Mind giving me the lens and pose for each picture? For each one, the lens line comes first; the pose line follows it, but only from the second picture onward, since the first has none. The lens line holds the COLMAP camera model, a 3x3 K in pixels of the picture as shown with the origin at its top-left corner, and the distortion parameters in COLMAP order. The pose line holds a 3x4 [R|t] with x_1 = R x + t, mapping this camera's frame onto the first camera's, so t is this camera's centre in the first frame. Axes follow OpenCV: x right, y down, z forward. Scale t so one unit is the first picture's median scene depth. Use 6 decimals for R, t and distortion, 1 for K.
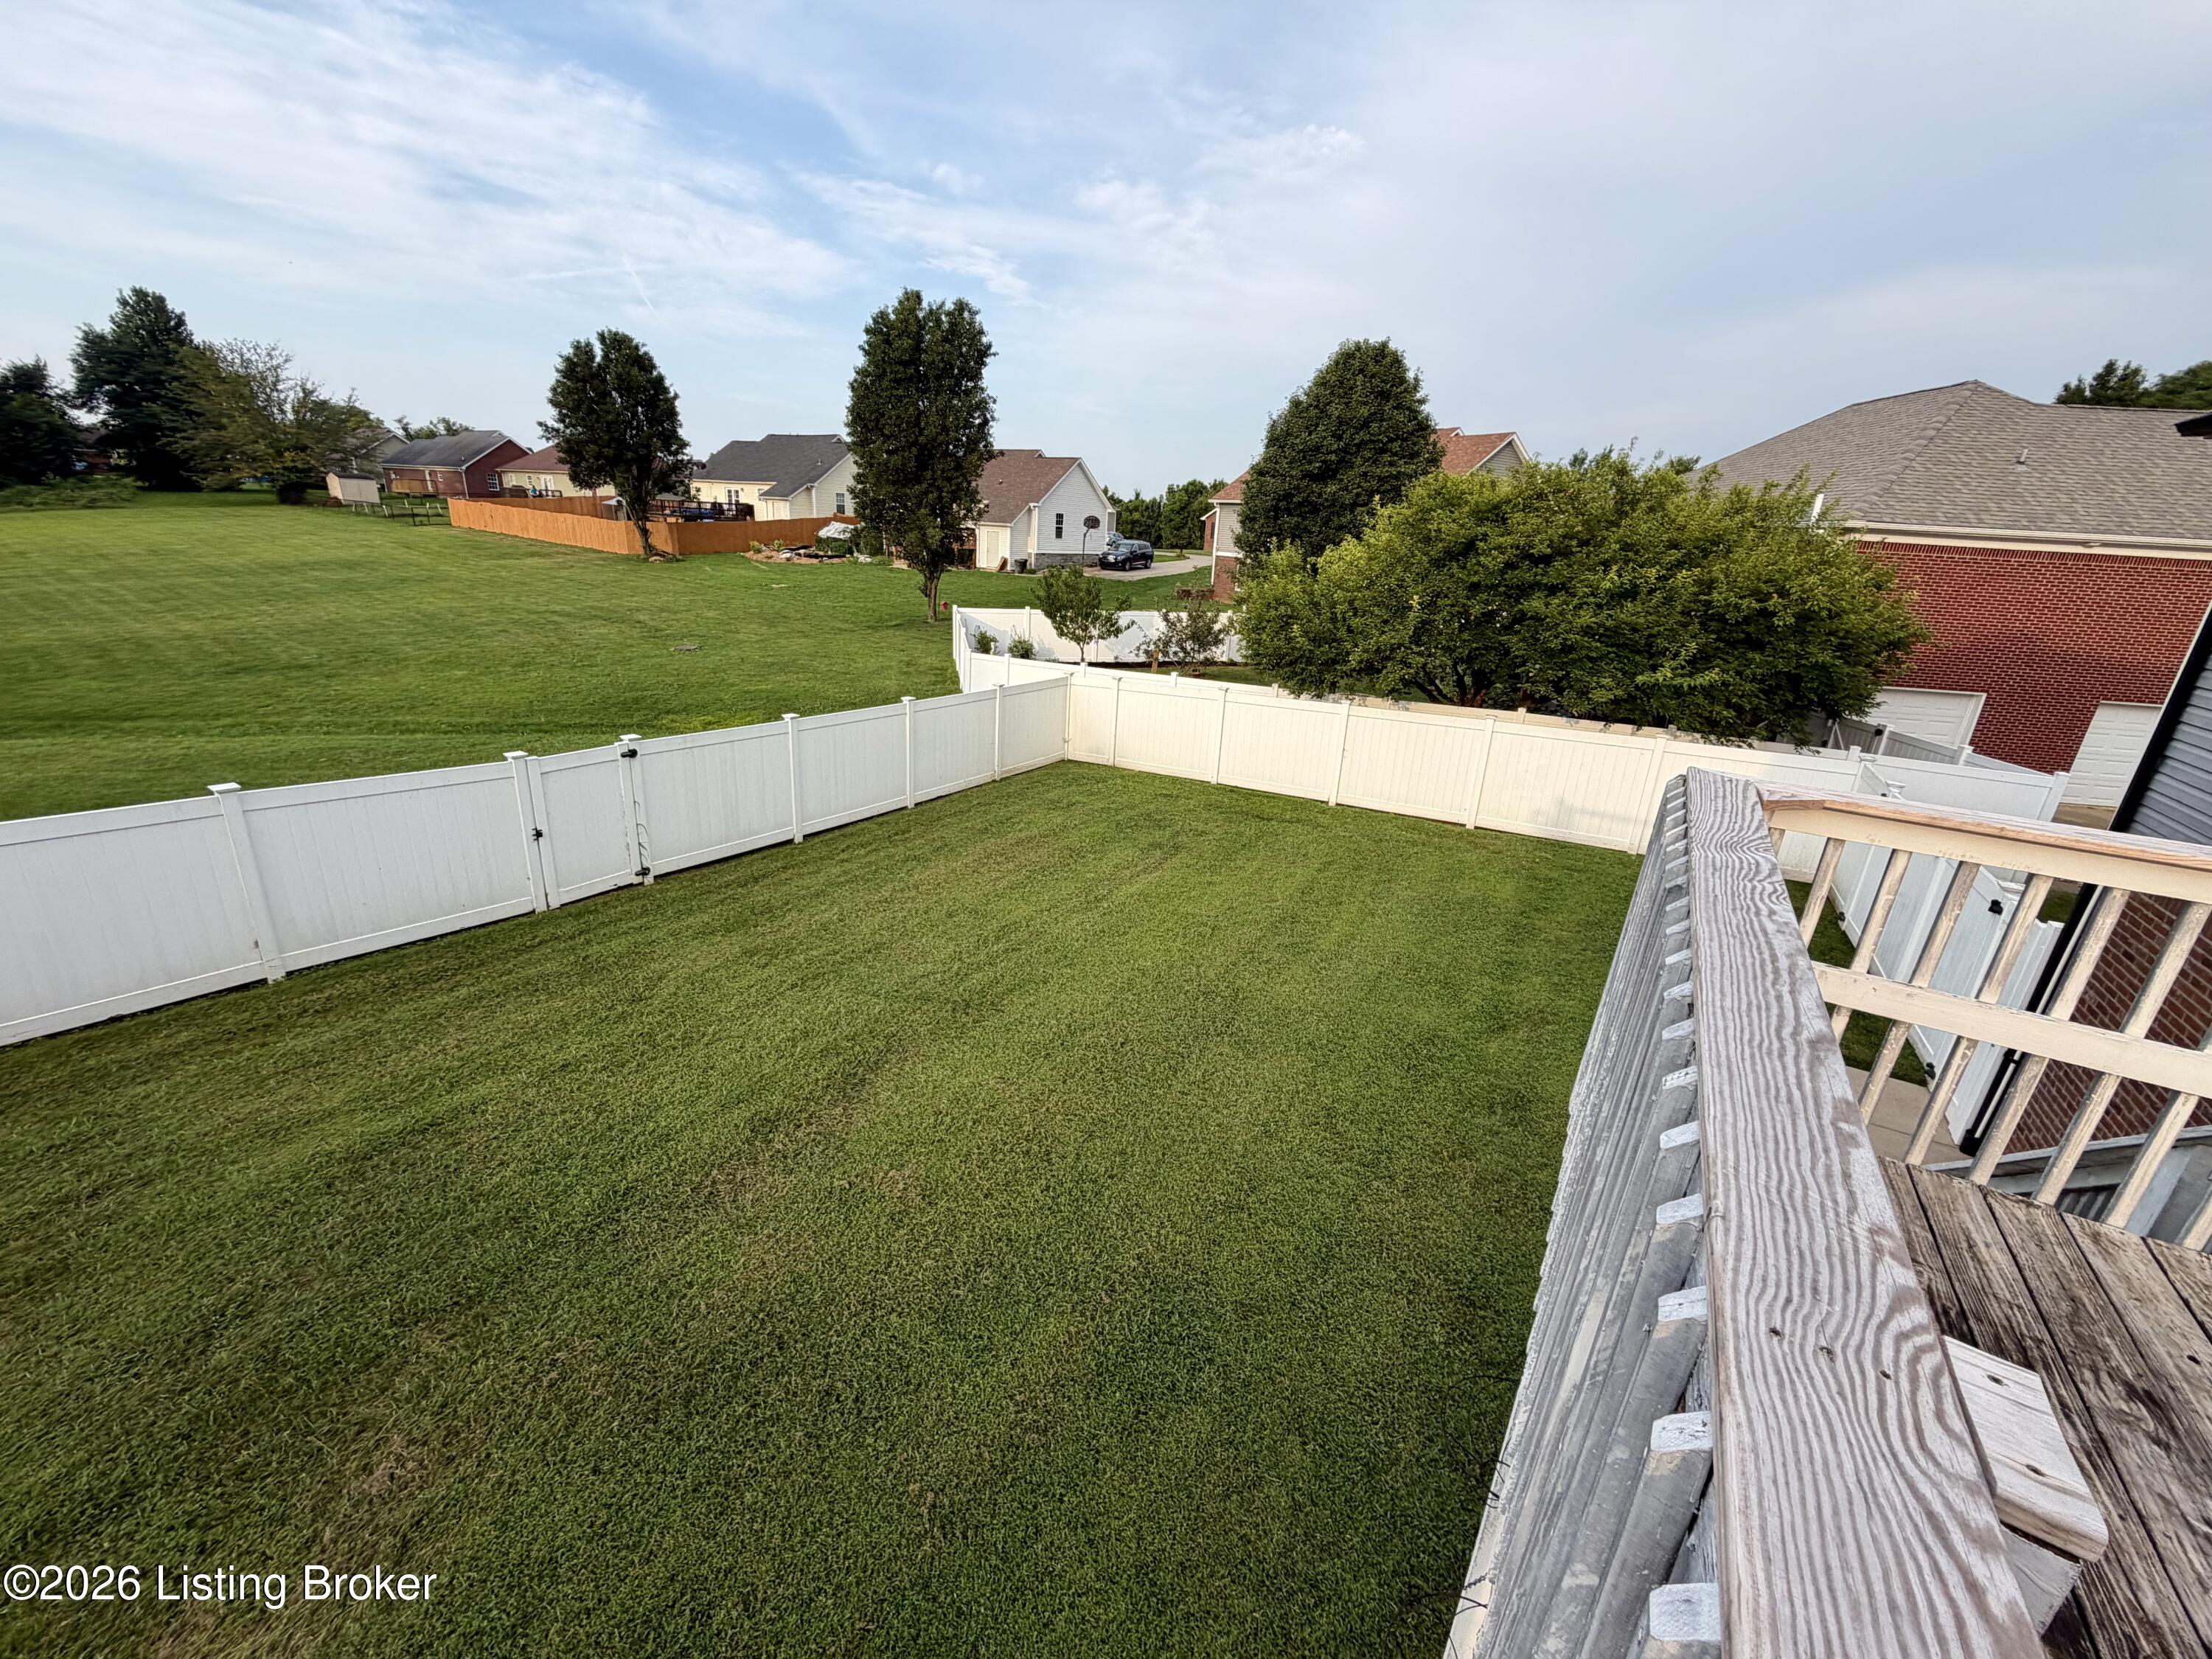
lens RADIAL K [[878.0, 0, 1100.2], [0, 878.0, 839.1], [0, 0, 1]] dist [-0.000998, -0.000393]
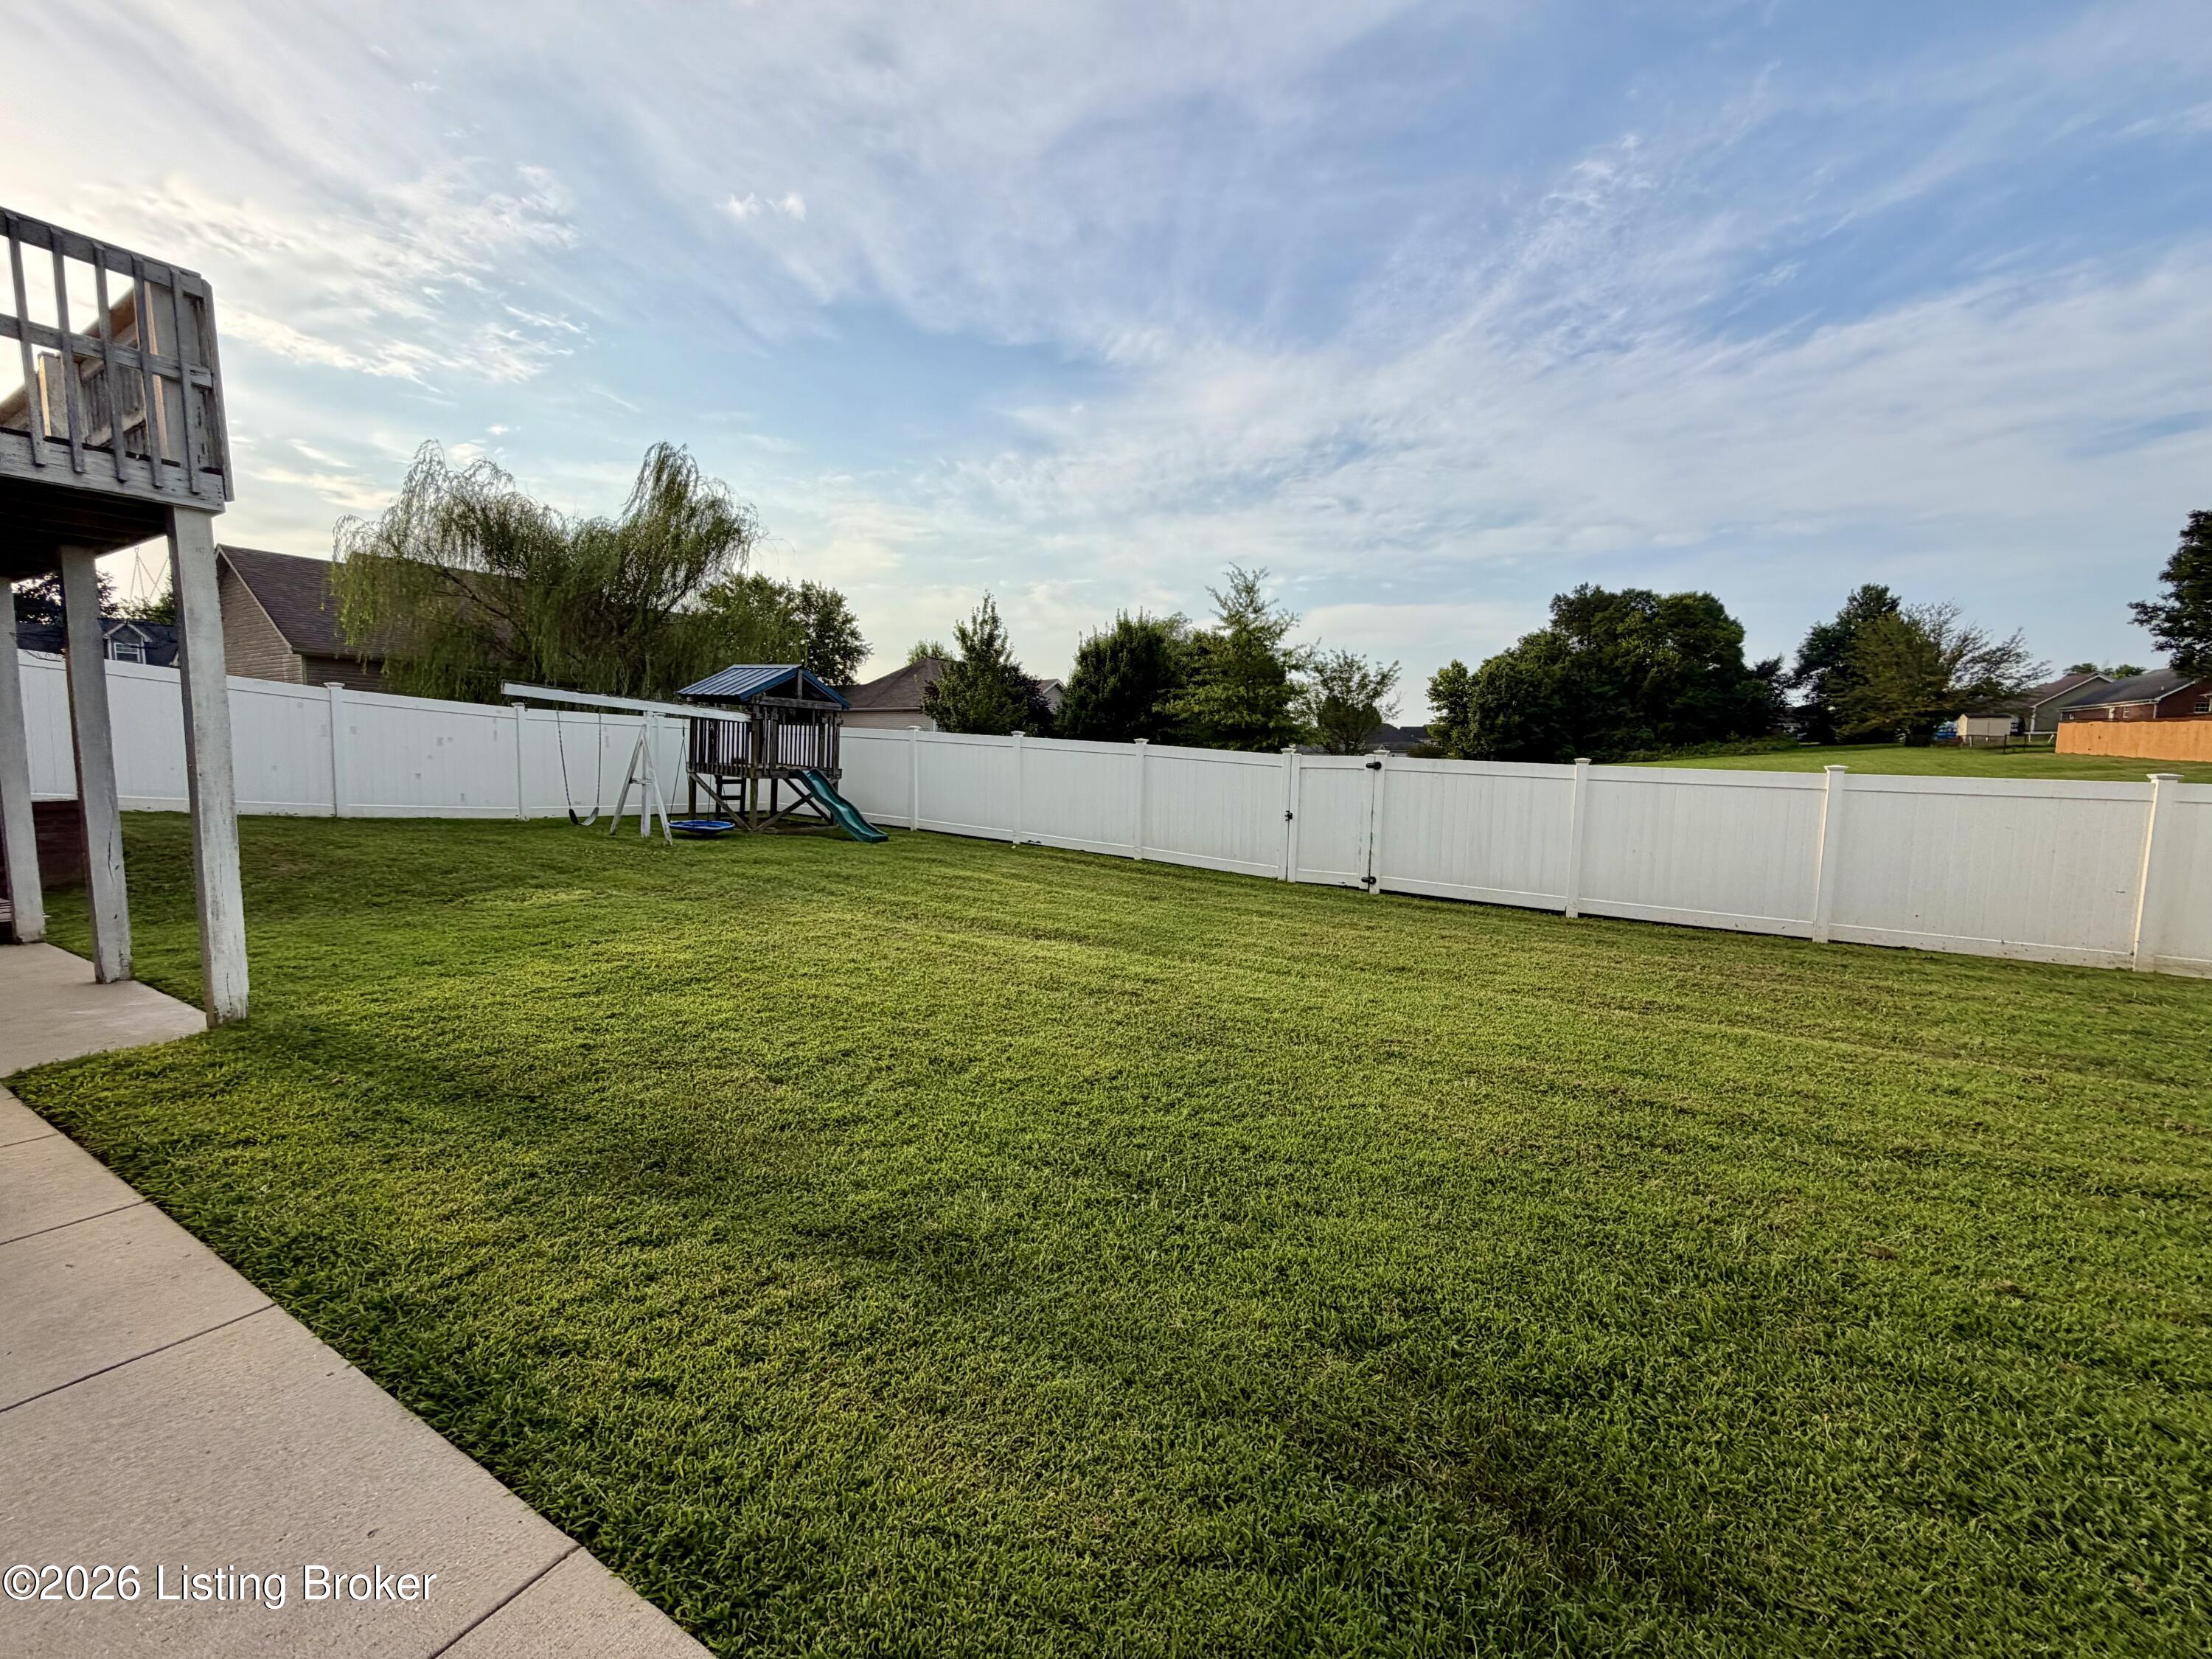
lens RADIAL K [[878.0, 0, 1100.2], [0, 878.0, 839.1], [0, 0, 1]] dist [-0.000998, -0.000393]
pose [[0.026852, 0.045726, -0.998593, 0.505893], [-0.341569, 0.939248, 0.033824, 0.063135], [0.939473, 0.340180, 0.040839, 0.603984]]
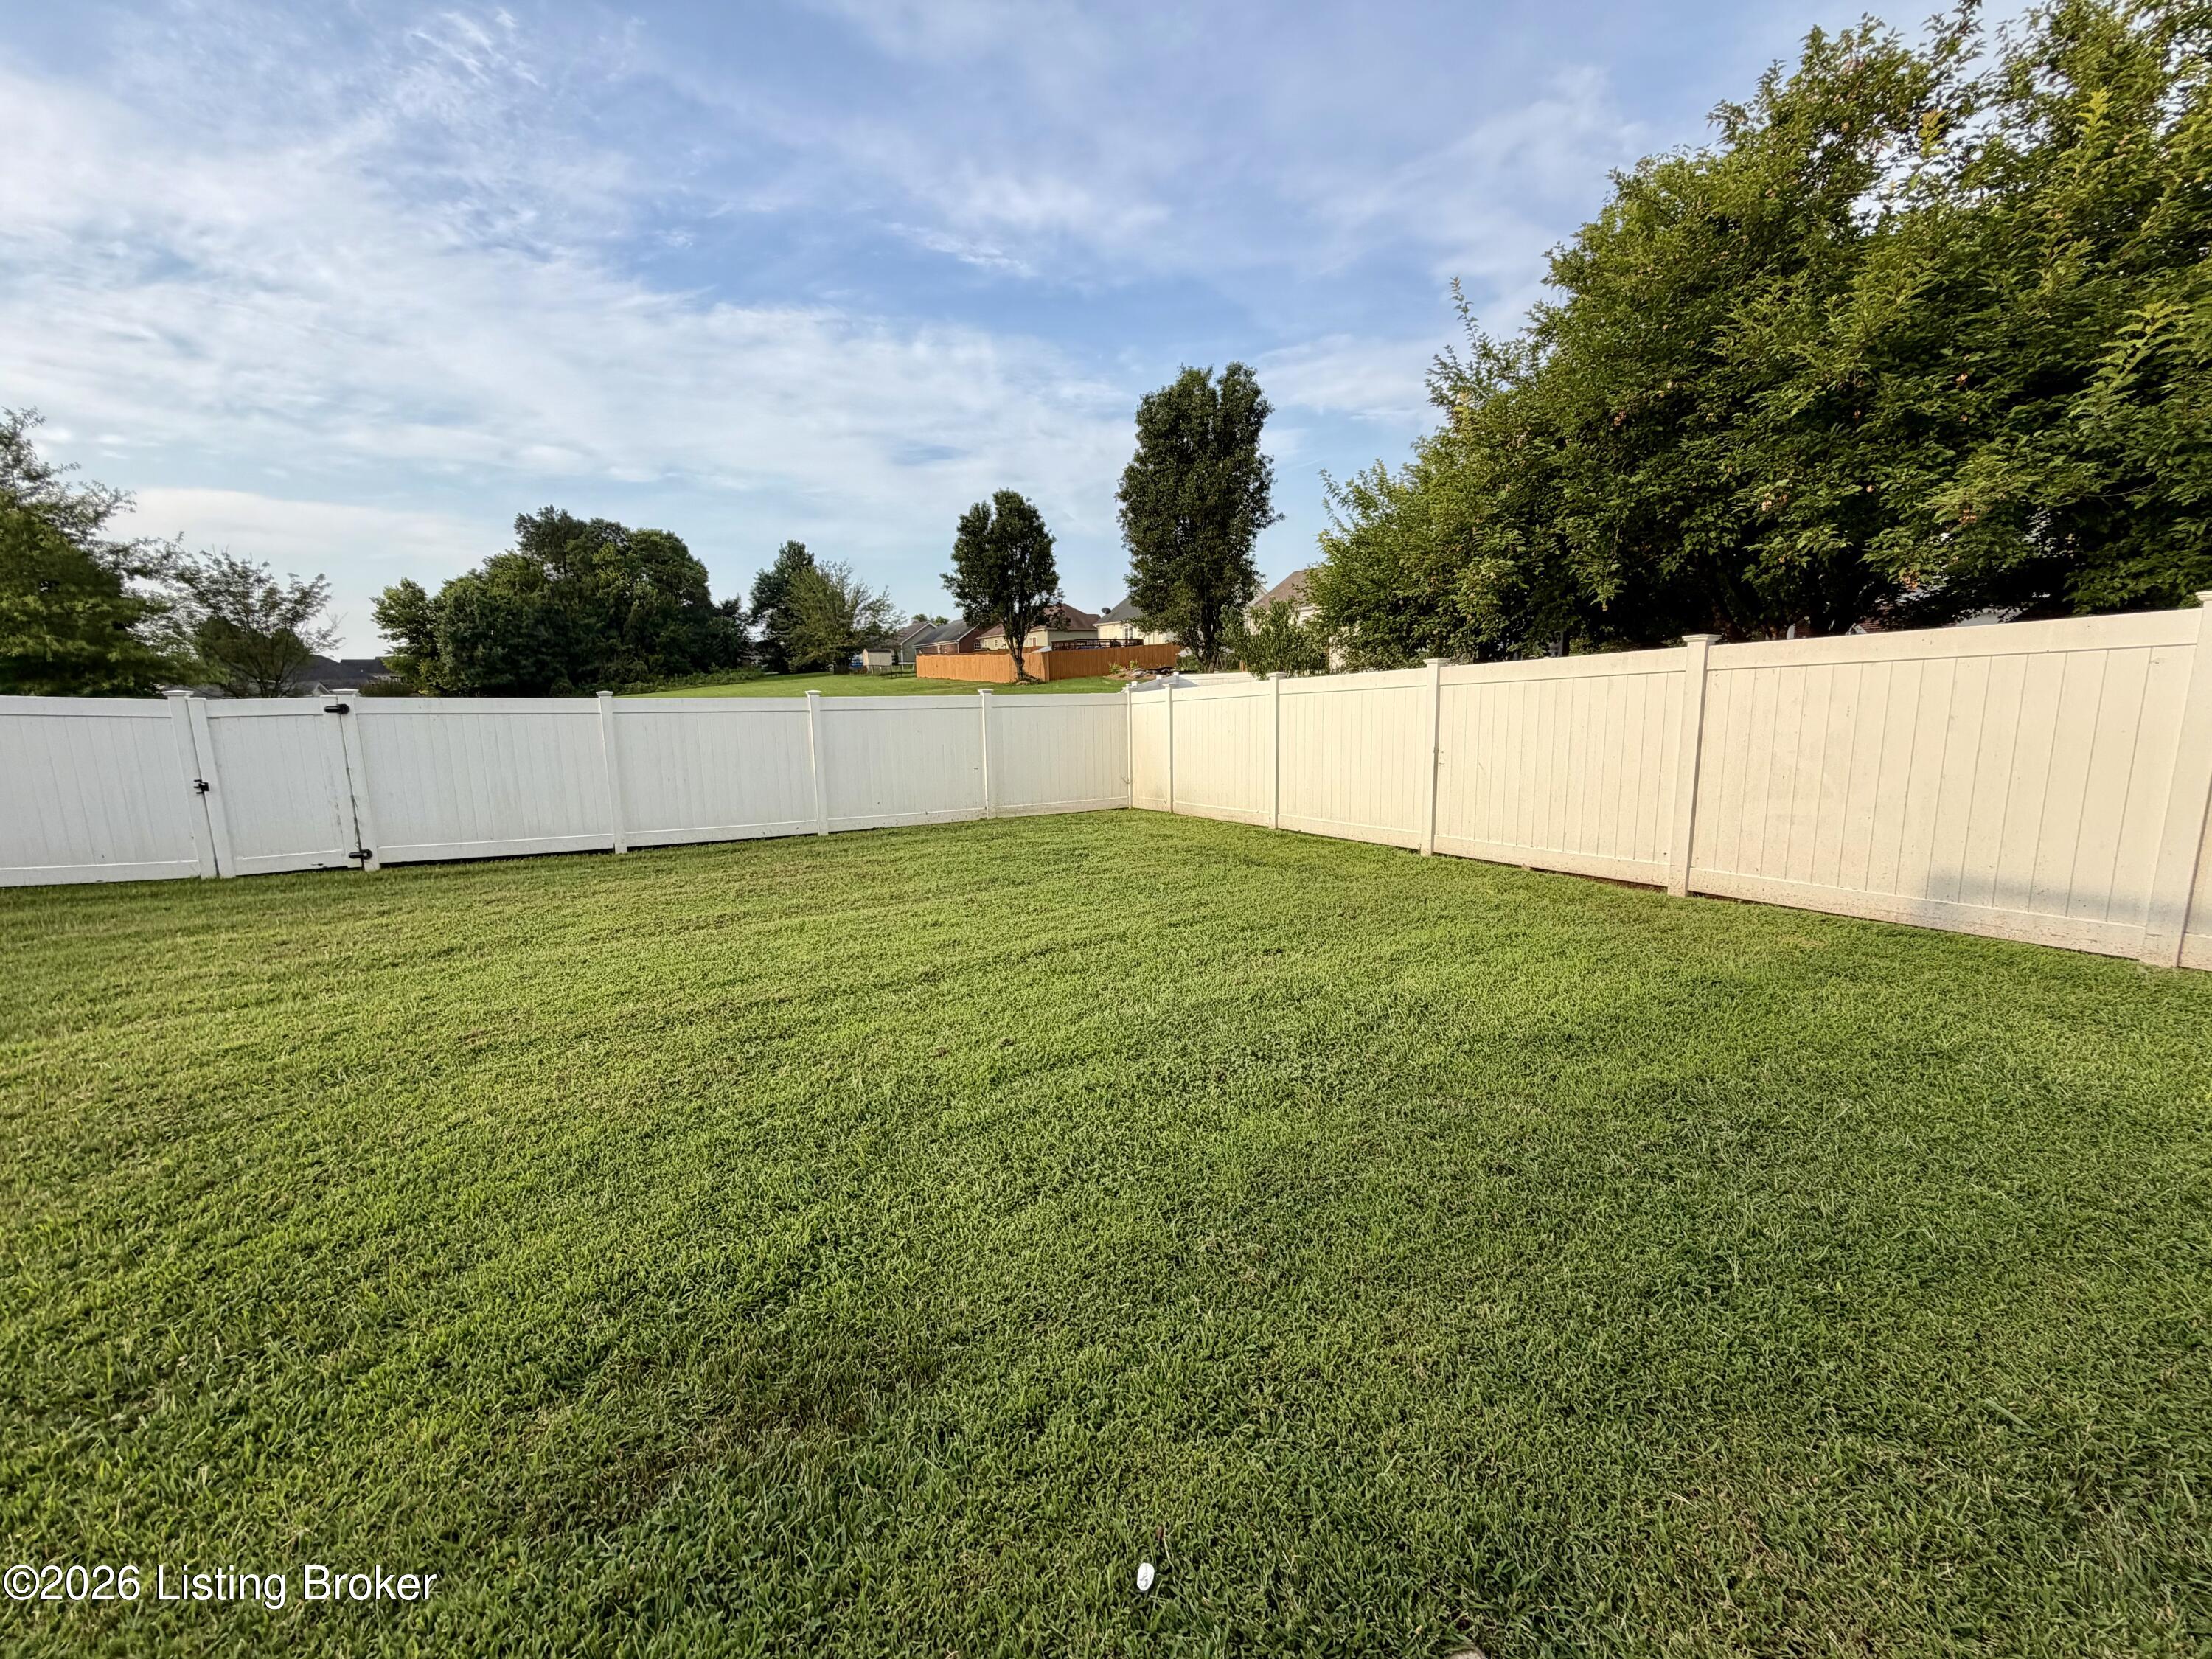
lens RADIAL K [[878.0, 0, 1100.2], [0, 878.0, 839.1], [0, 0, 1]] dist [-0.000998, -0.000393]
pose [[0.868723, 0.017640, -0.494984, 0.486970], [-0.100771, 0.984758, -0.141765, 0.067356], [0.484939, 0.173034, 0.857259, 0.590491]]
